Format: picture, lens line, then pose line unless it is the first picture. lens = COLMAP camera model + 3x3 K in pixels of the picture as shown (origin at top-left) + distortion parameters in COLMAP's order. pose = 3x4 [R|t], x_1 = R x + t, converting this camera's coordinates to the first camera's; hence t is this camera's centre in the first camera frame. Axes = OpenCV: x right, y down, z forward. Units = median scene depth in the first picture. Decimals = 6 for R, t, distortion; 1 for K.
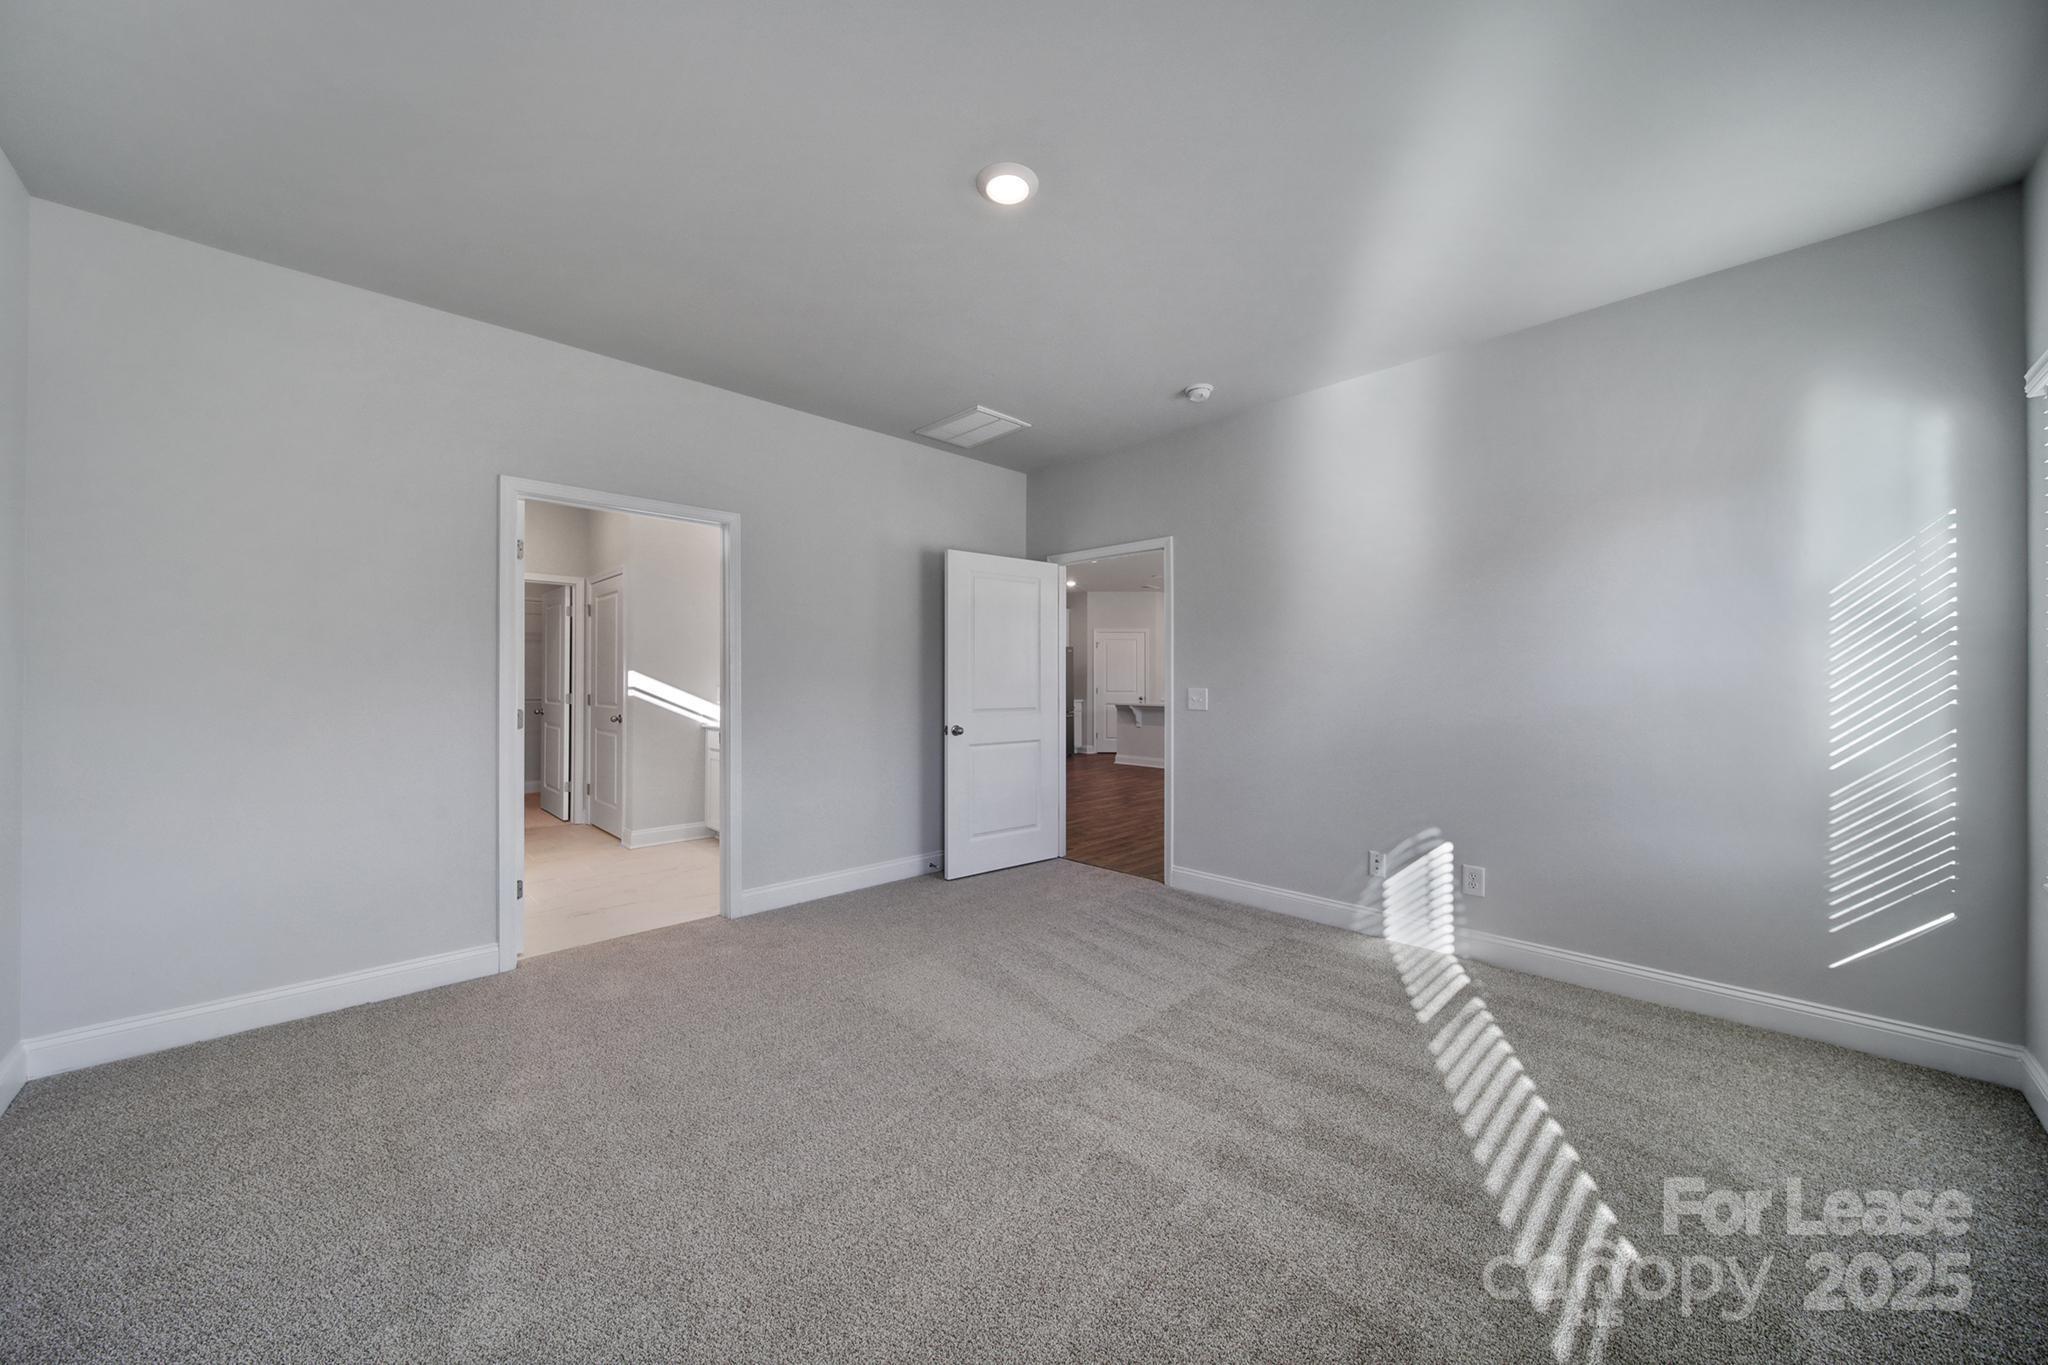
lens RADIAL K [[724.5, 0, 1017.5], [0, 724.5, 675.3], [0, 0, 1]] dist [-0.000504, -0.001446]
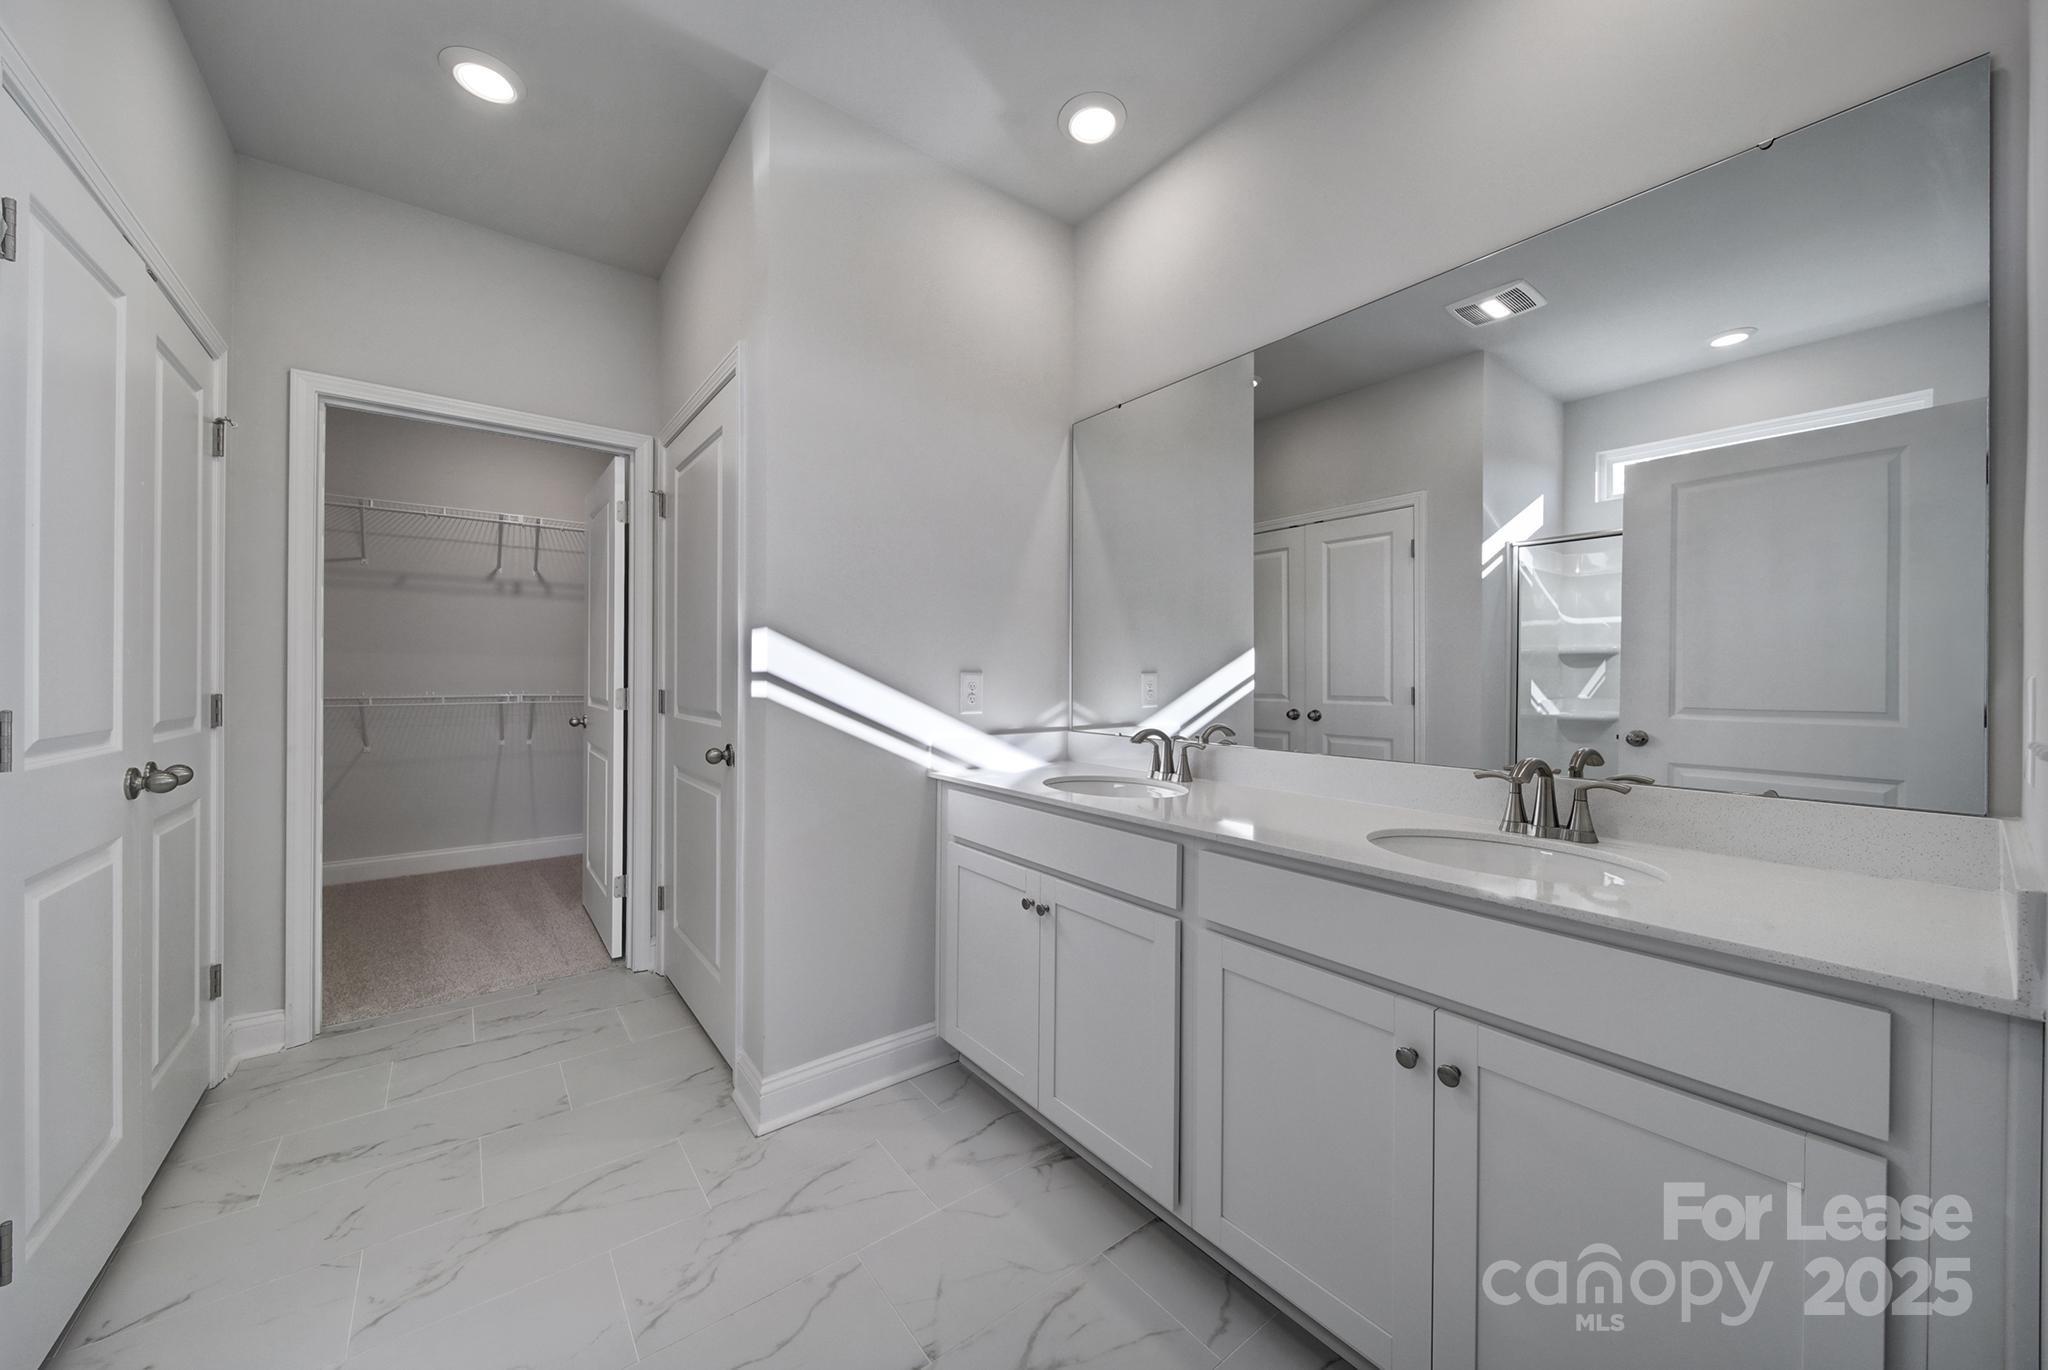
lens RADIAL K [[724.5, 0, 1006.5], [0, 724.5, 680.0], [0, 0, 1]] dist [-0.000504, -0.001446]
pose [[0.992725, 0.009119, -0.120057, -0.325336], [-0.007303, 0.999852, 0.015559, 0.011554], [0.120181, -0.014569, 0.992645, 0.579556]]
